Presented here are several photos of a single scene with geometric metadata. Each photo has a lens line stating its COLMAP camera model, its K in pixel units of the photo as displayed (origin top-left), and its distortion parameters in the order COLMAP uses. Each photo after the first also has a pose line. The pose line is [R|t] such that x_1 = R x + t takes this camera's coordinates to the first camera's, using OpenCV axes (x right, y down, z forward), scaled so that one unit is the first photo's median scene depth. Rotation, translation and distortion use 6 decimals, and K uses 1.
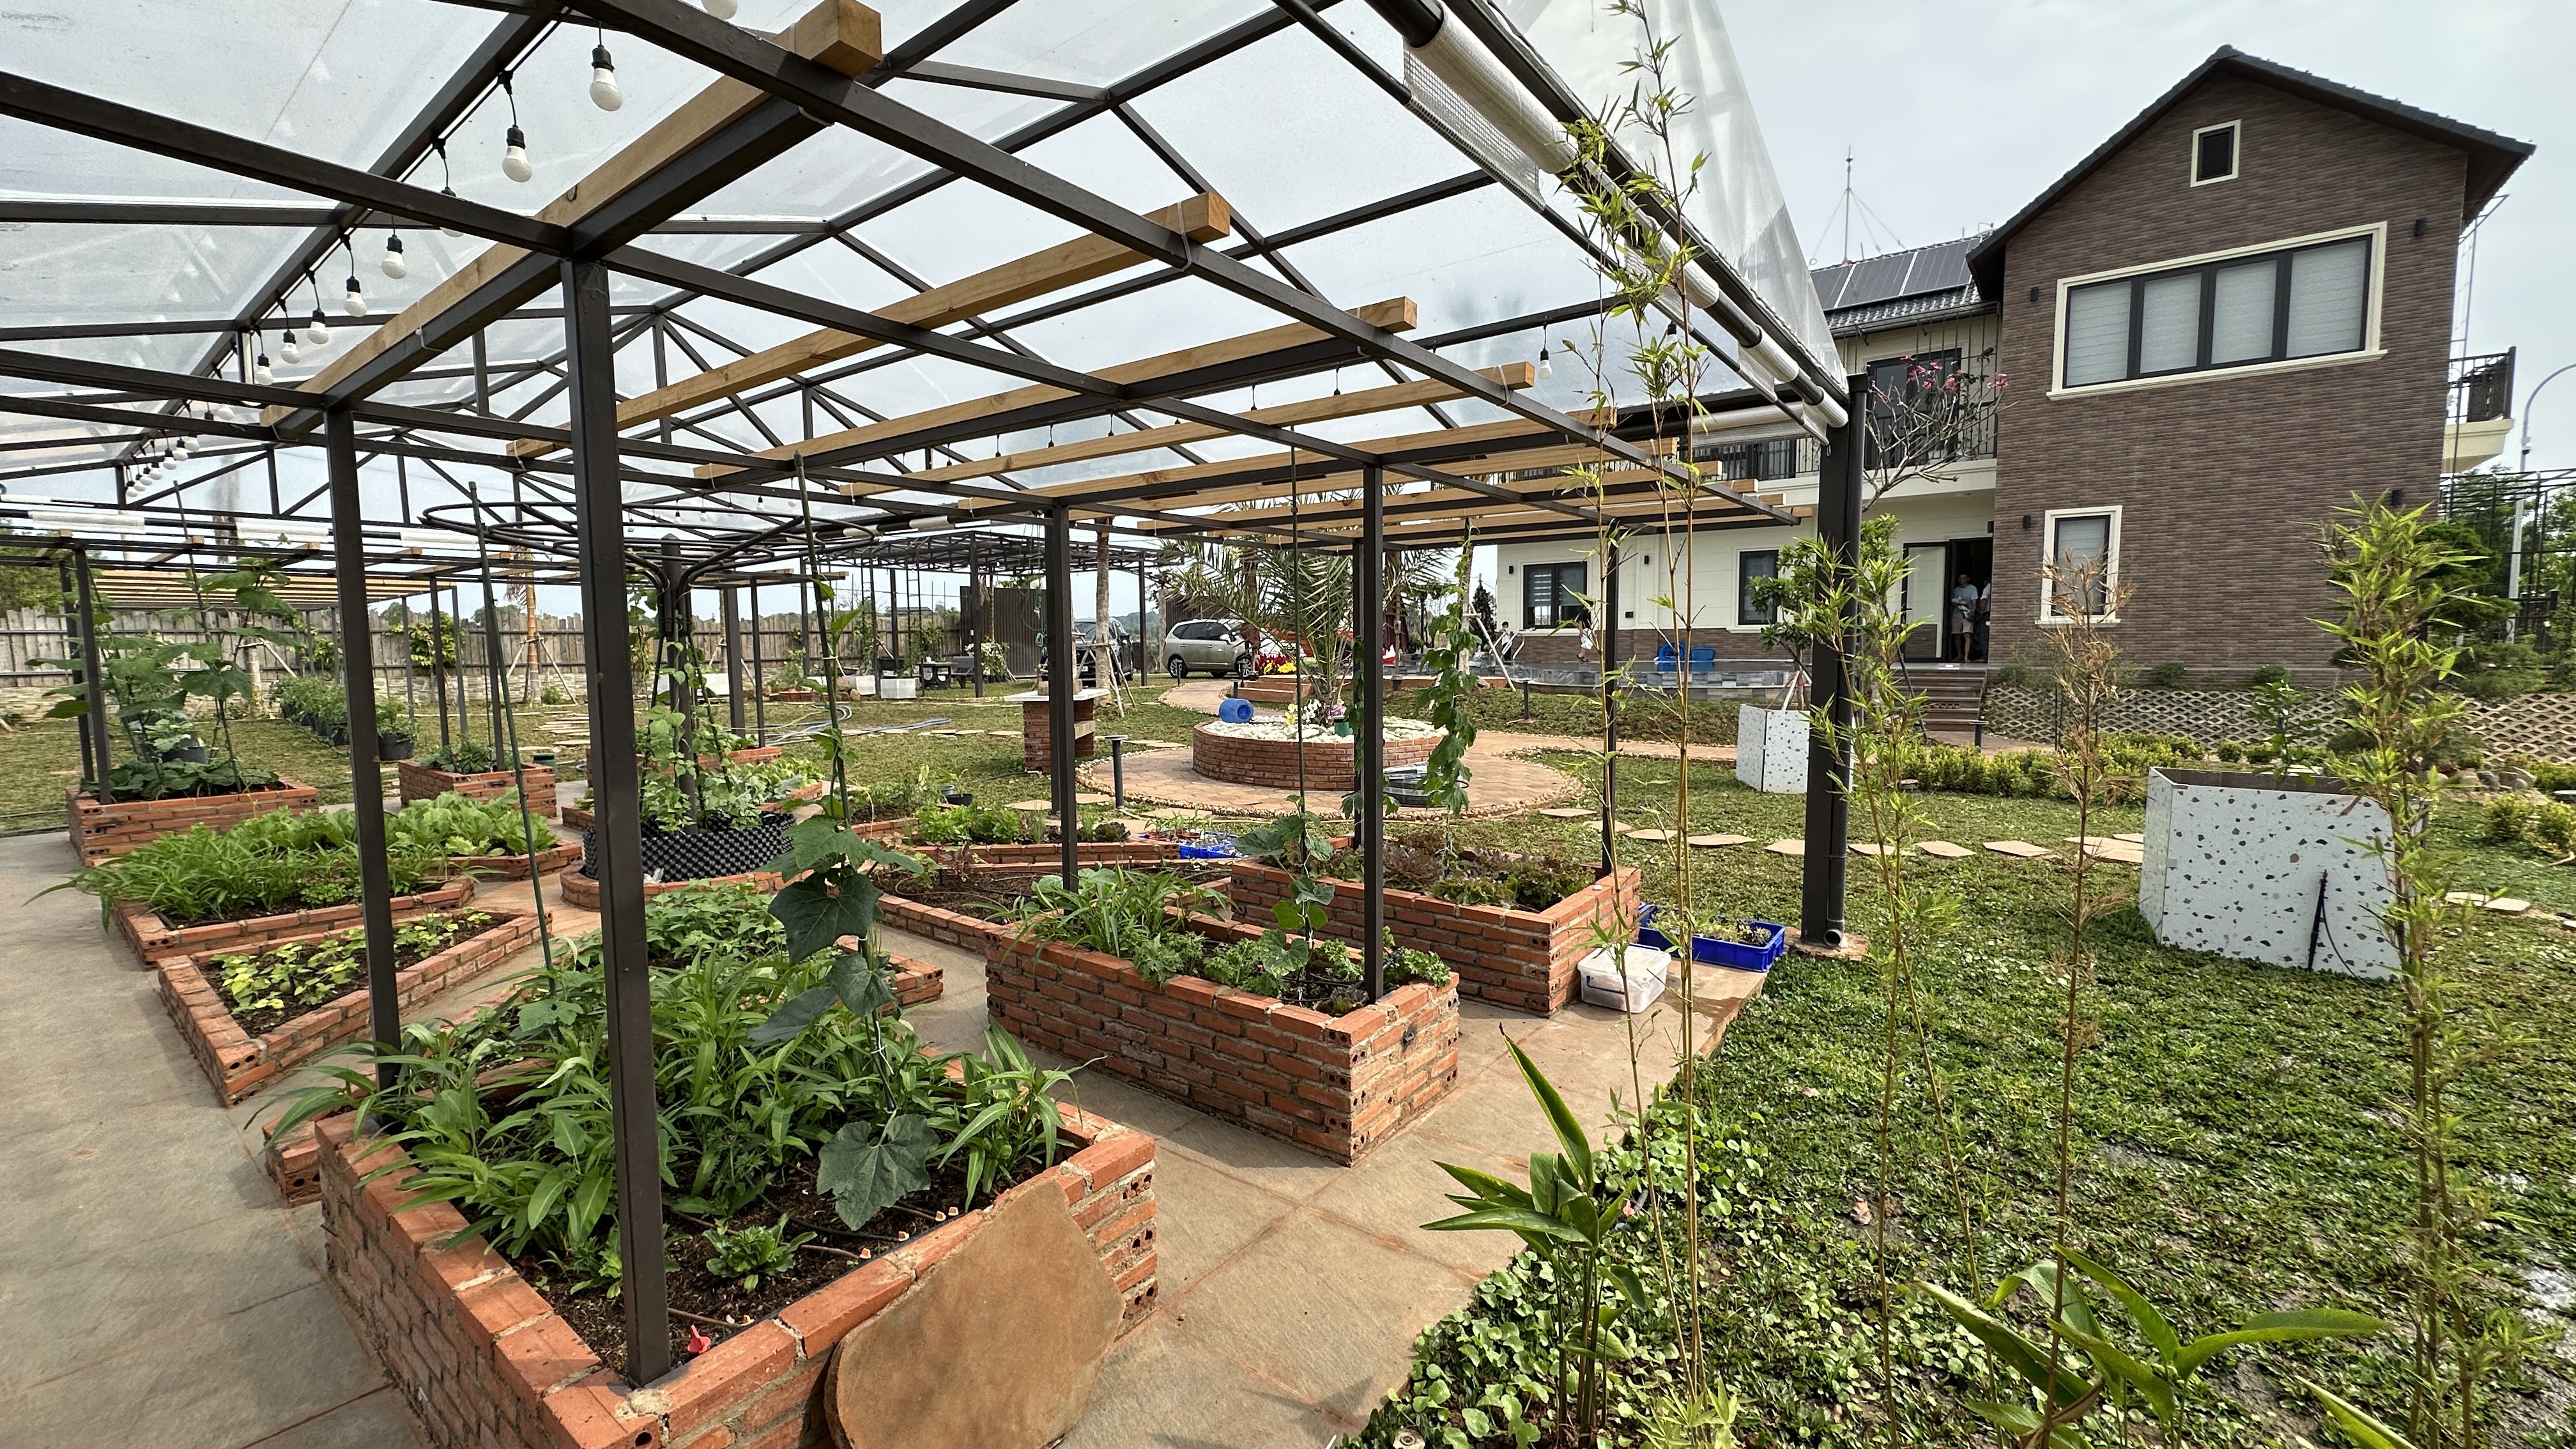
lens RADIAL K [[1031.7, 0, 1288.5], [0, 1031.7, 718.9], [0, 0, 1]] dist [-0.000859, 0.001172]
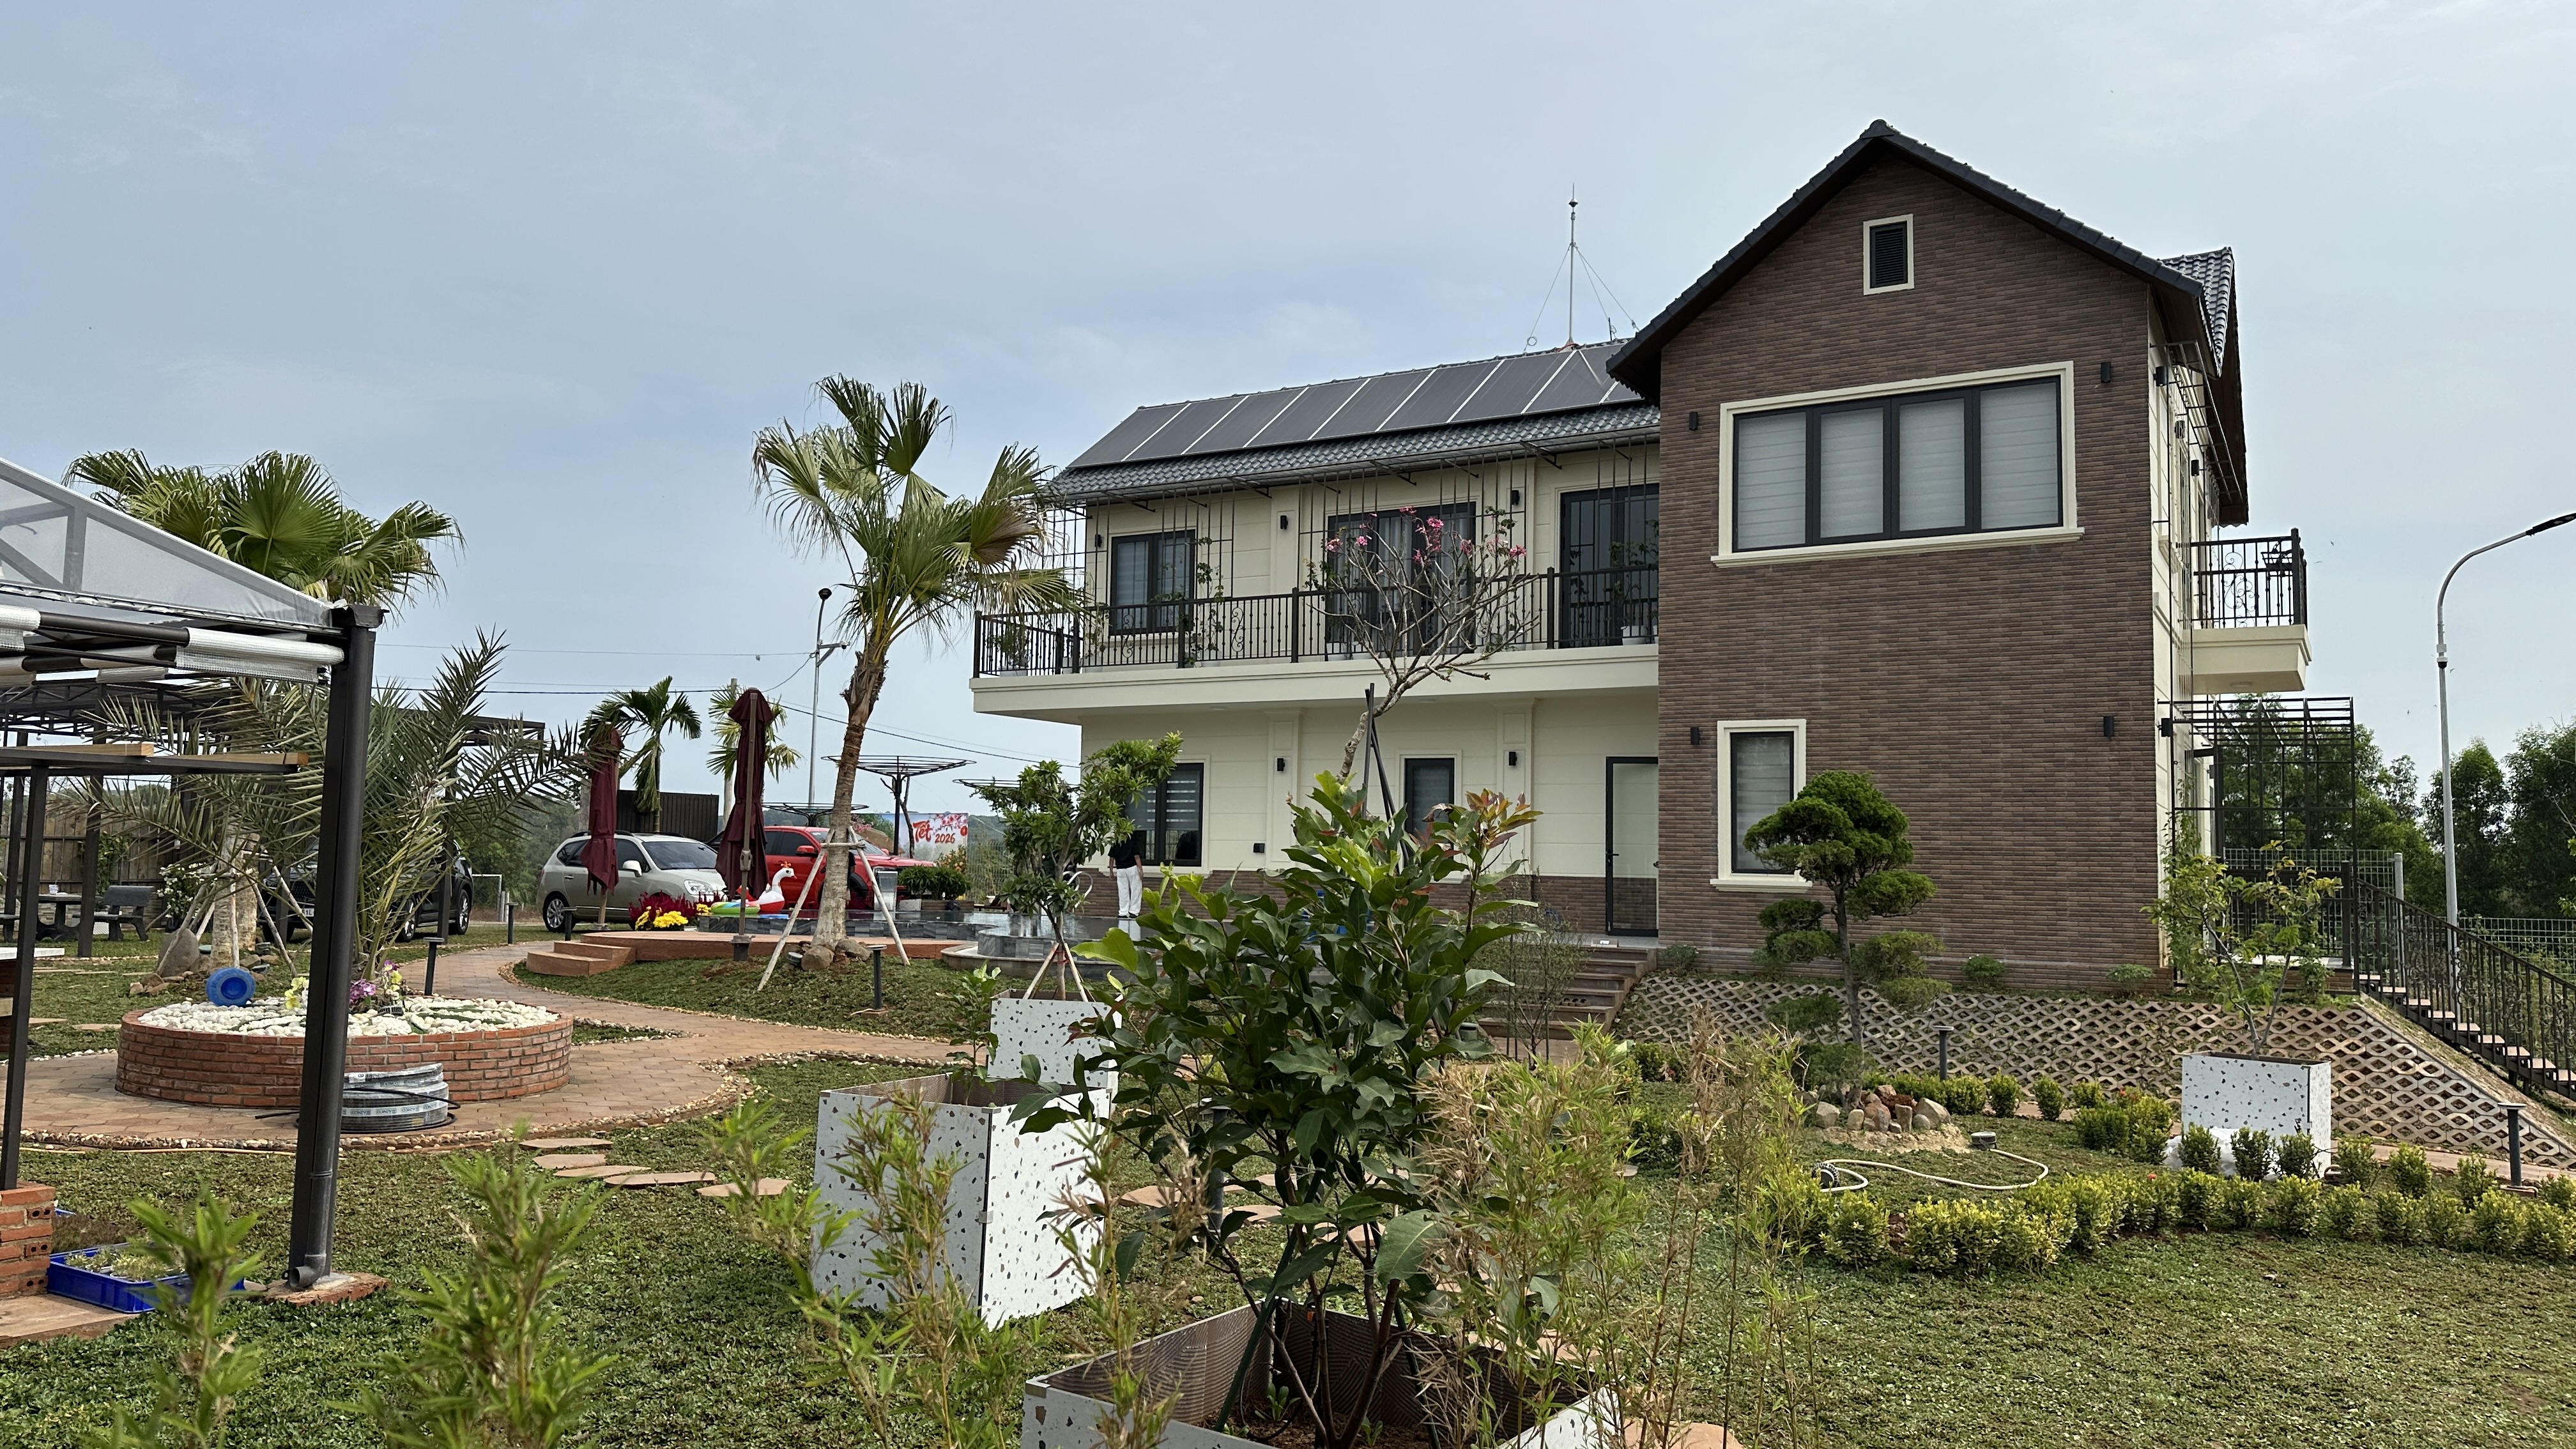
lens RADIAL K [[1821.1, 0, 1282.1], [0, 1821.1, 727.9], [0, 0, 1]] dist [0.042343, -0.014932]
pose [[0.993823, 0.037942, 0.104294, 0.343342], [-0.021715, 0.988060, -0.152530, -0.004467], [-0.108836, 0.149323, 0.982781, -0.189833]]
